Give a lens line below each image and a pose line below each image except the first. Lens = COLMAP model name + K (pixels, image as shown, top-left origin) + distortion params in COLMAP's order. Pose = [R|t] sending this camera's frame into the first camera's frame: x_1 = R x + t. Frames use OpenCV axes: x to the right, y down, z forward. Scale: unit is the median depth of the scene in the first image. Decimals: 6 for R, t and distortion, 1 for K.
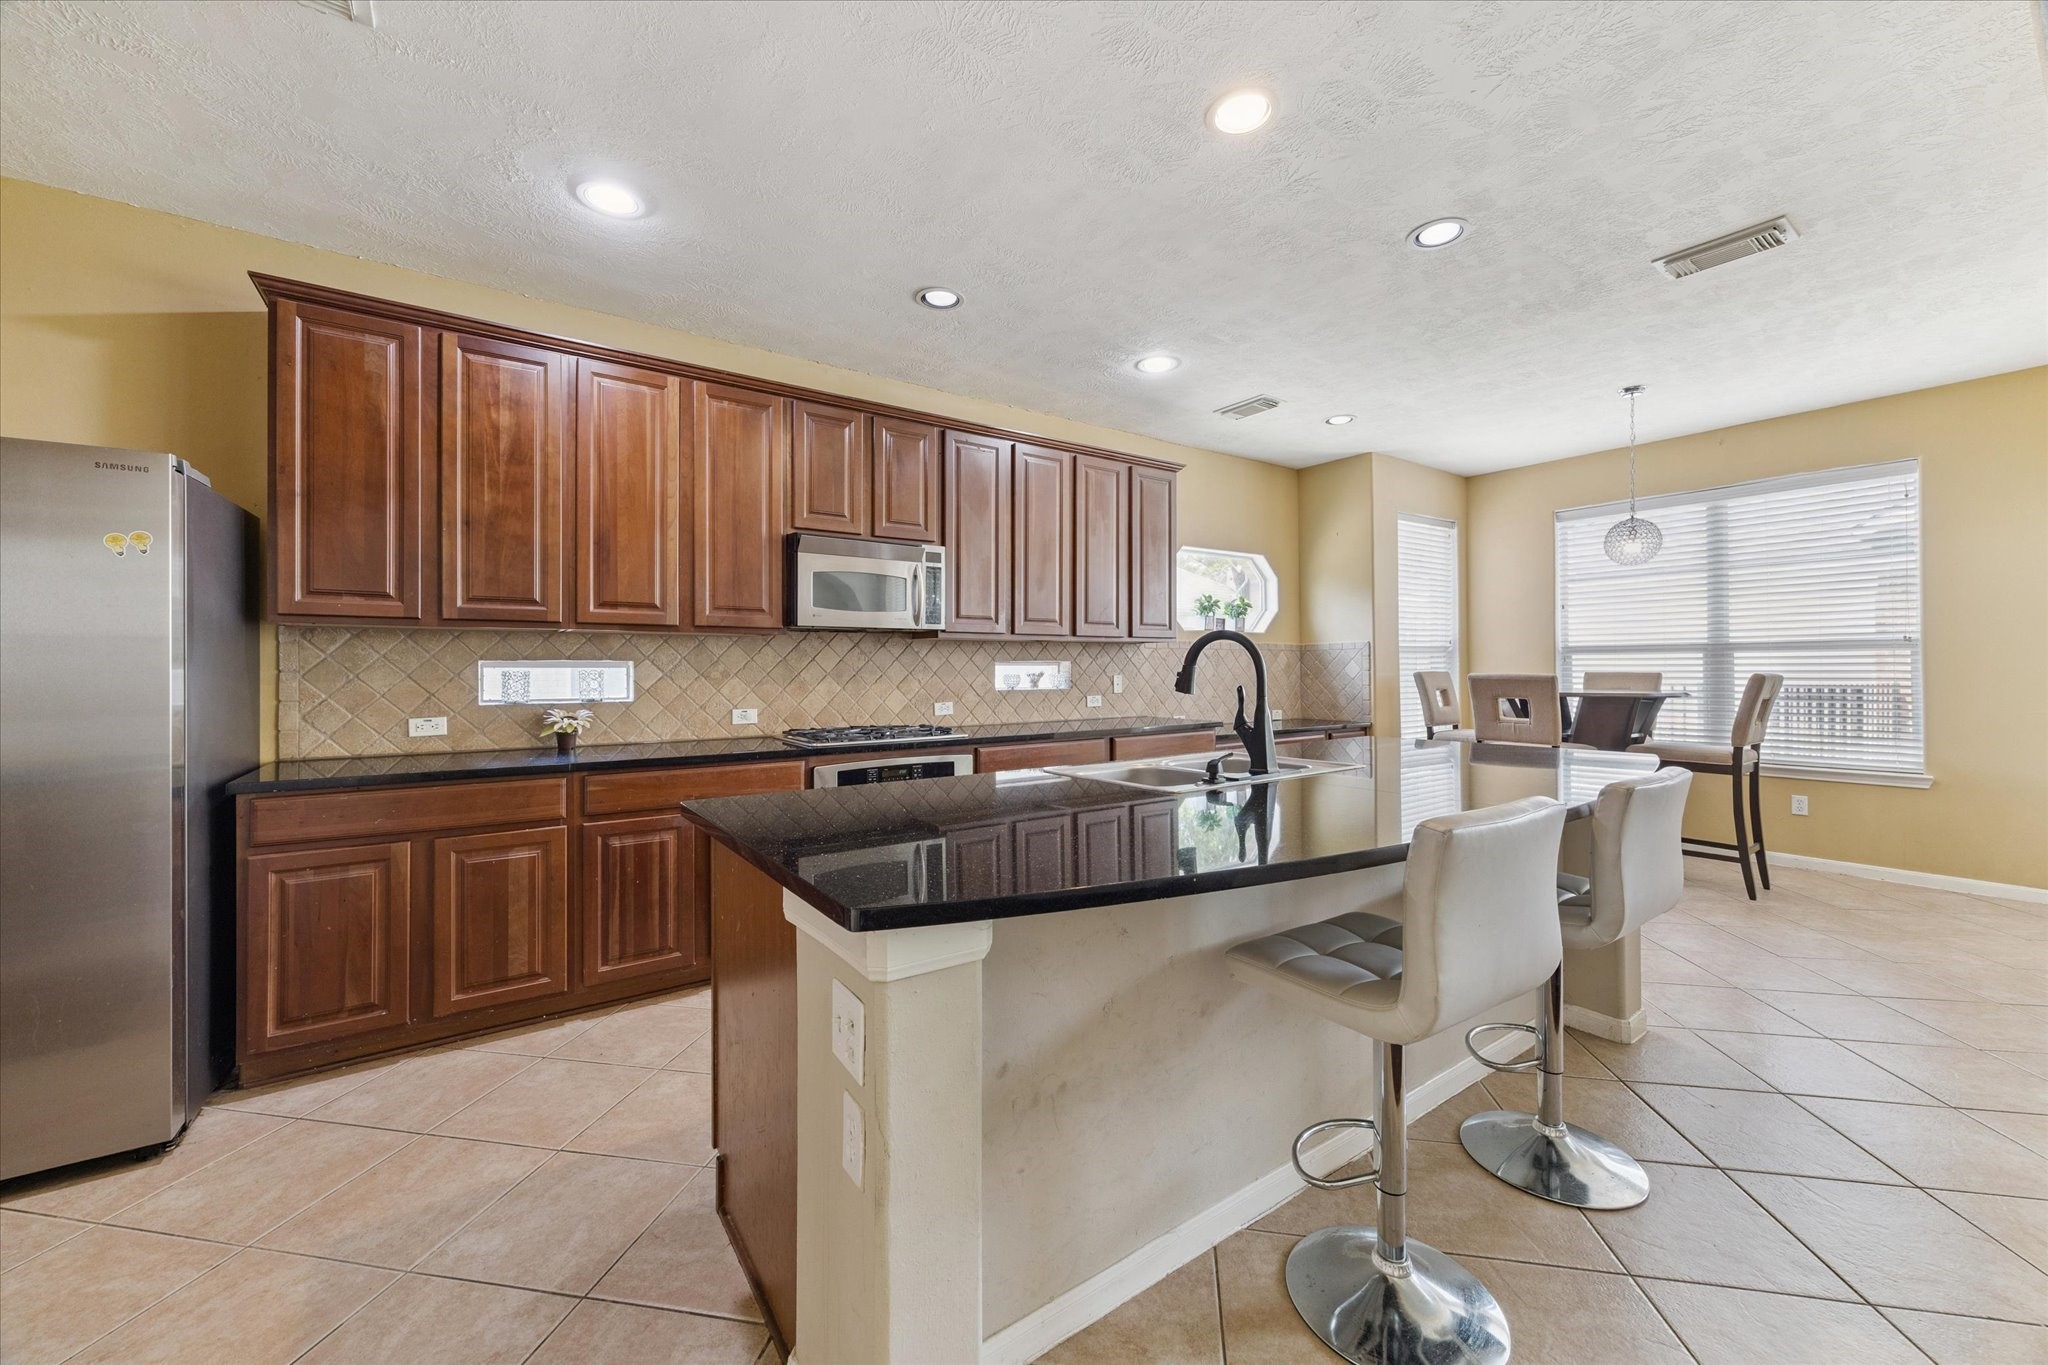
lens RADIAL K [[793.2, 0, 1018.4], [0, 793.2, 666.2], [0, 0, 1]] dist [0.001549, 0.000200]
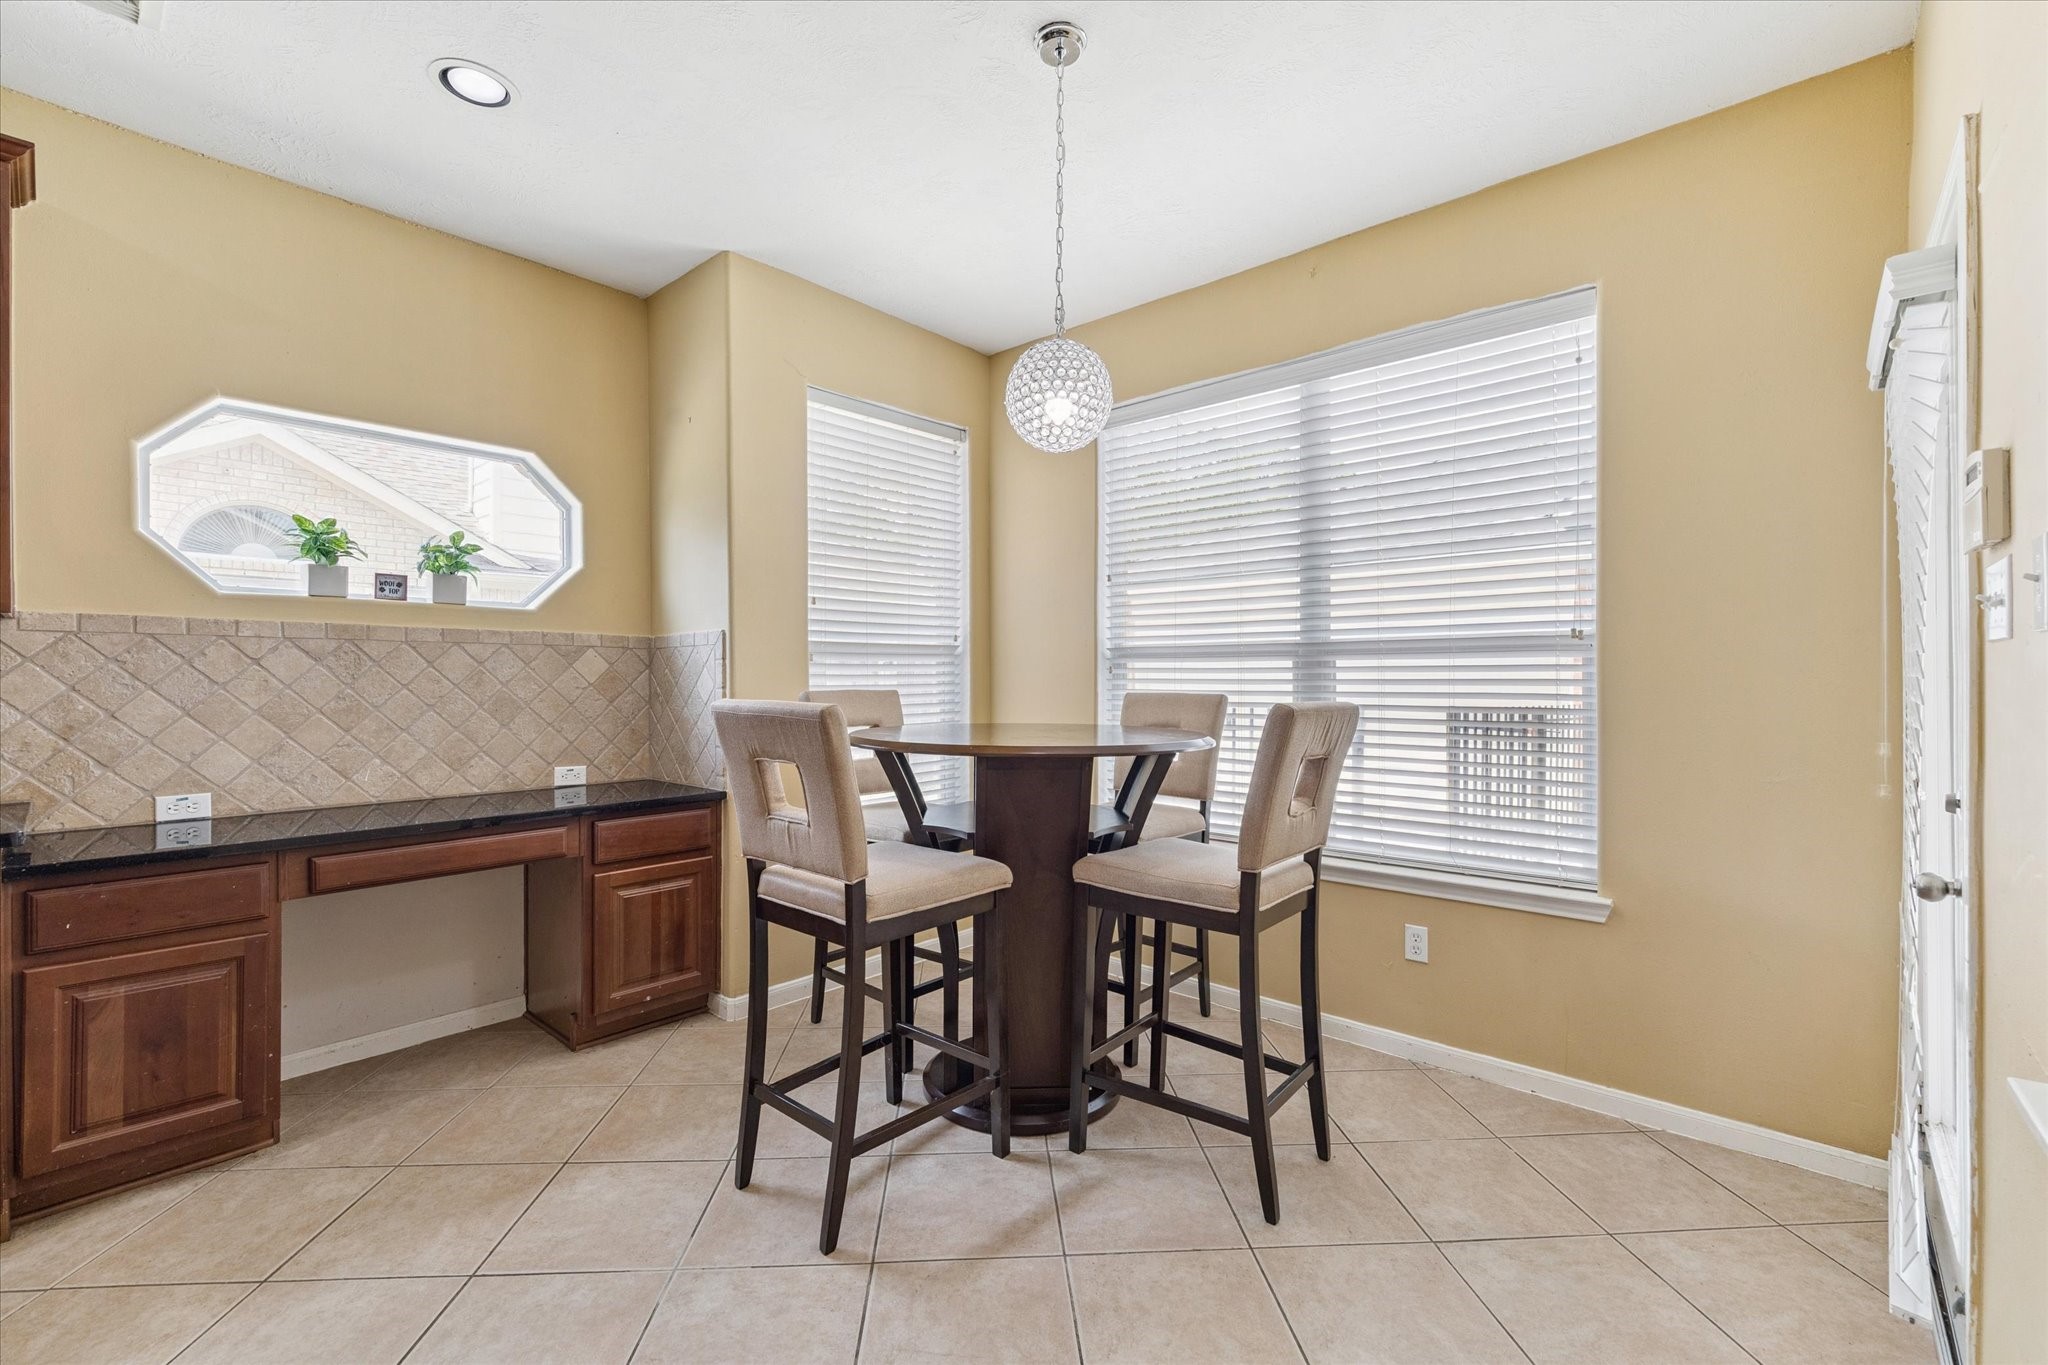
lens RADIAL K [[867.6, 0, 1028.5], [0, 867.6, 680.1], [0, 0, 1]] dist [-0.001438, 0.000100]
pose [[0.970749, 0.005662, 0.240028, 0.625026], [-0.006861, 0.999968, 0.004160, -0.003888], [-0.239997, -0.005685, 0.970757, 0.526814]]
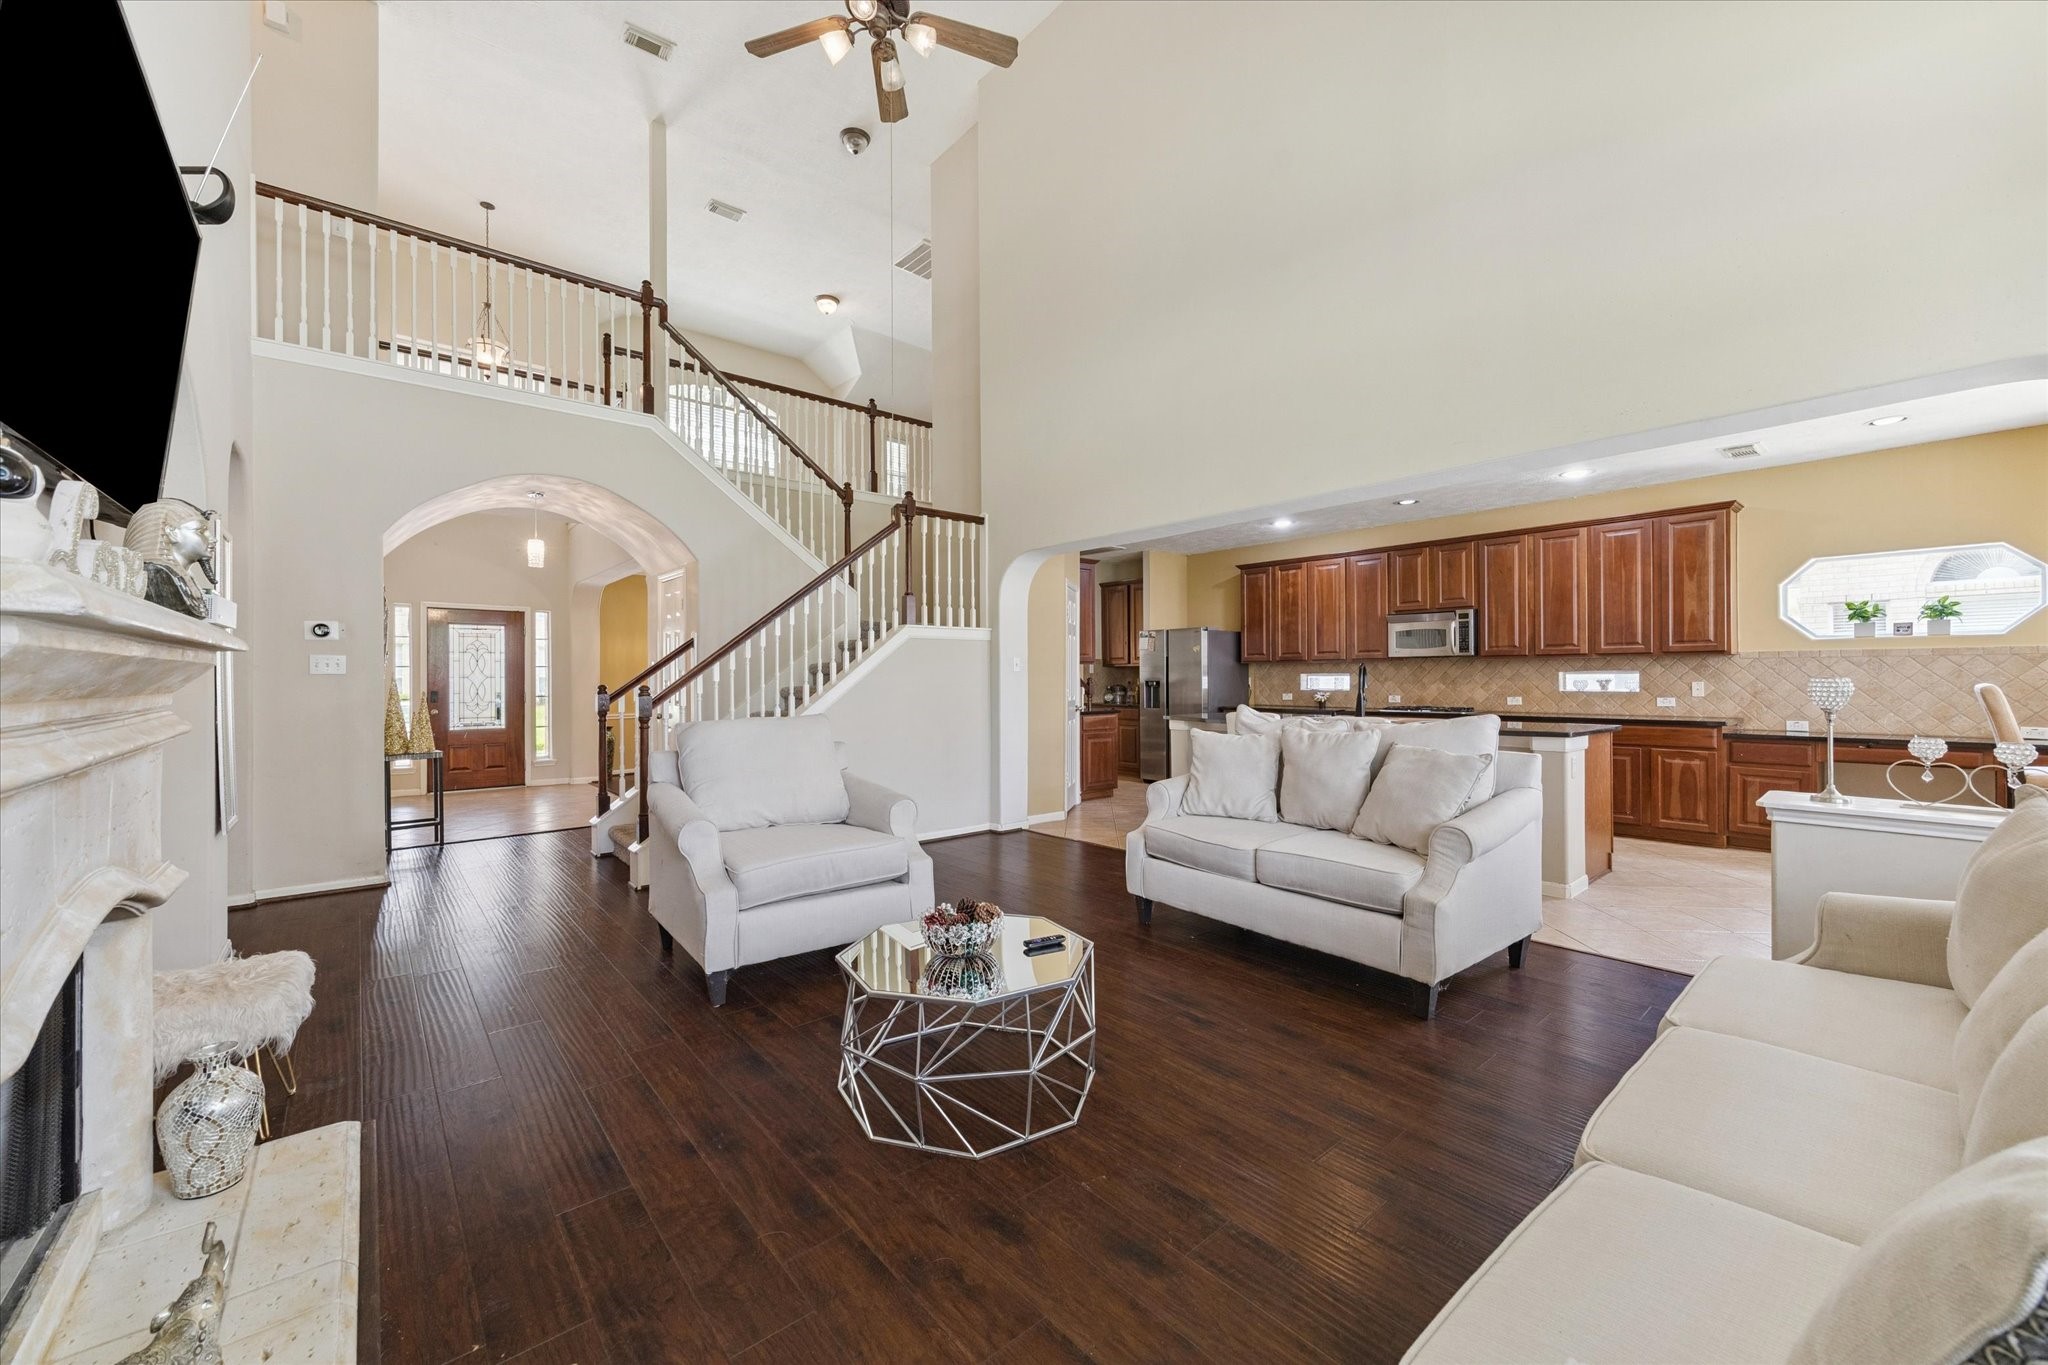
lens RADIAL K [[793.2, 0, 1022.6], [0, 793.2, 677.6], [0, 0, 1]] dist [0.001549, 0.000200]
pose [[0.097719, 0.002672, -0.995210, 1.380094], [0.005761, 0.999978, 0.003250, -0.005747], [0.995197, -0.006051, 0.097702, -0.167624]]
